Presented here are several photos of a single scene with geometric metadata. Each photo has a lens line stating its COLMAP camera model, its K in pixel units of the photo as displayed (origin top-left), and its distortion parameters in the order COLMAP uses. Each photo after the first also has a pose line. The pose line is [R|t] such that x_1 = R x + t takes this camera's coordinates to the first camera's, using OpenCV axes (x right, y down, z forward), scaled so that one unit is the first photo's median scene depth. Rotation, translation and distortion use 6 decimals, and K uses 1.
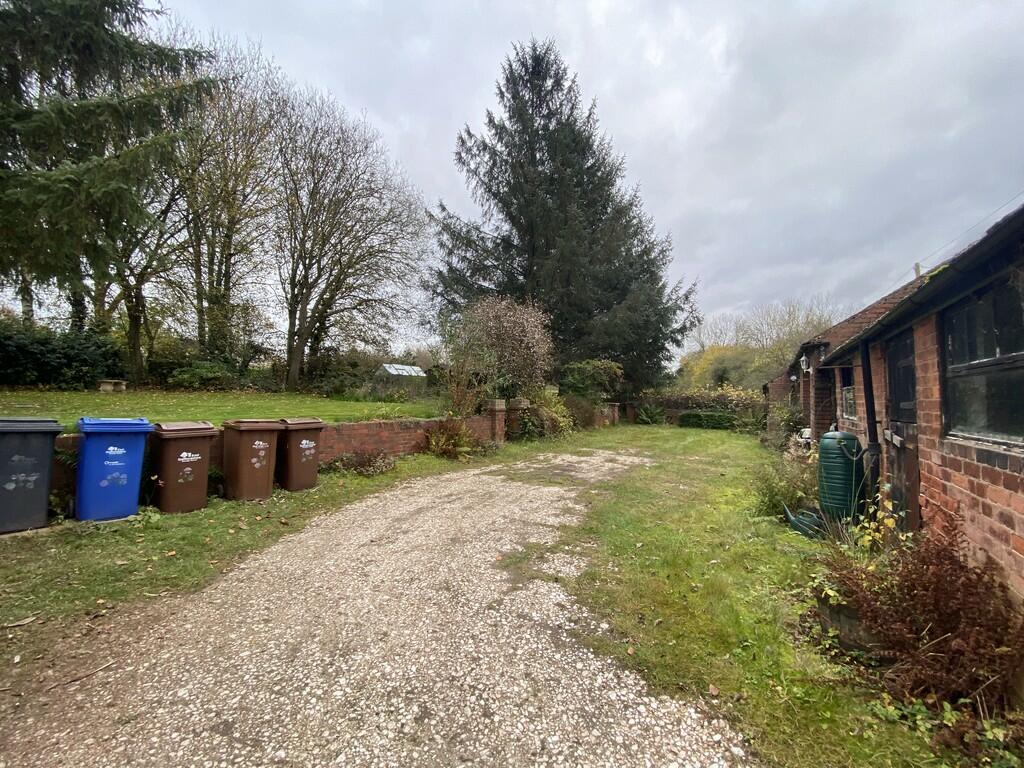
lens RADIAL K [[410.5, 0, 512.0], [0, 410.5, 384.0], [0, 0, 1]] dist [0.021083, -0.021405]
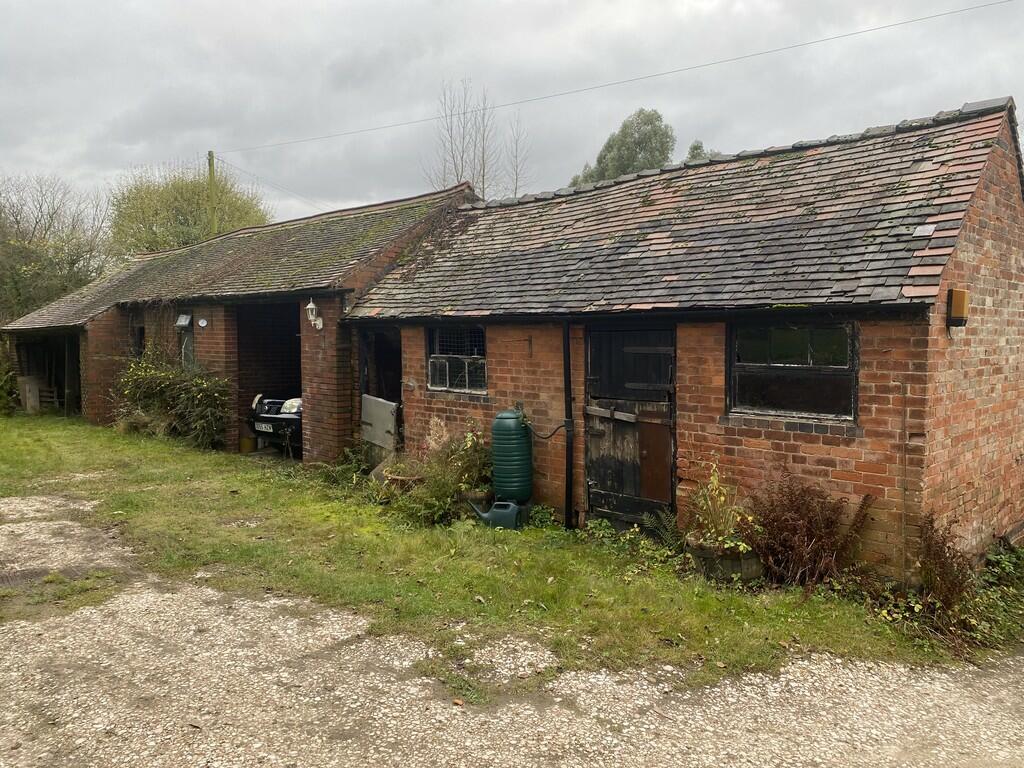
lens RADIAL K [[776.9, 0, 511.7], [0, 776.9, 369.7], [0, 0, 1]] dist [0.036321, -0.002926]
pose [[0.230542, -0.062936, 0.971025, -1.159926], [-0.032620, 0.996845, 0.072354, -0.129776], [-0.972515, -0.048355, 0.227762, 0.786744]]
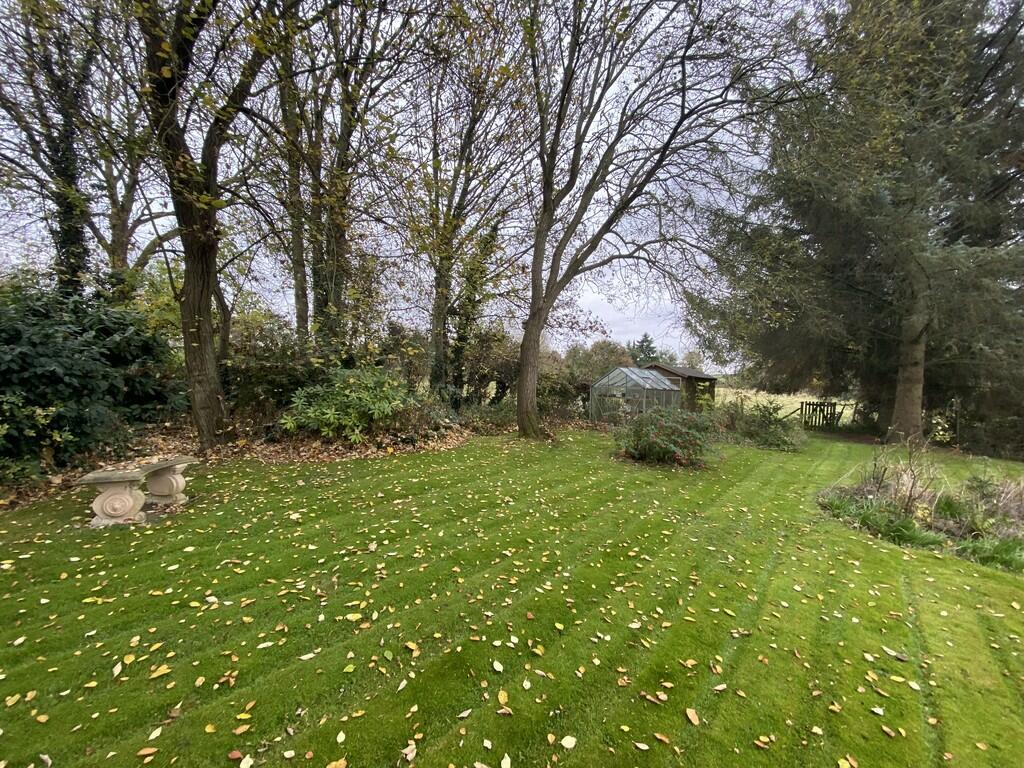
lens RADIAL K [[410.5, 0, 512.0], [0, 410.5, 384.0], [0, 0, 1]] dist [0.021083, -0.021405]
pose [[0.998852, 0.021762, -0.042686, -2.862925], [-0.020156, 0.999085, 0.037713, -0.298947], [0.043468, -0.036809, 0.998377, 2.968588]]
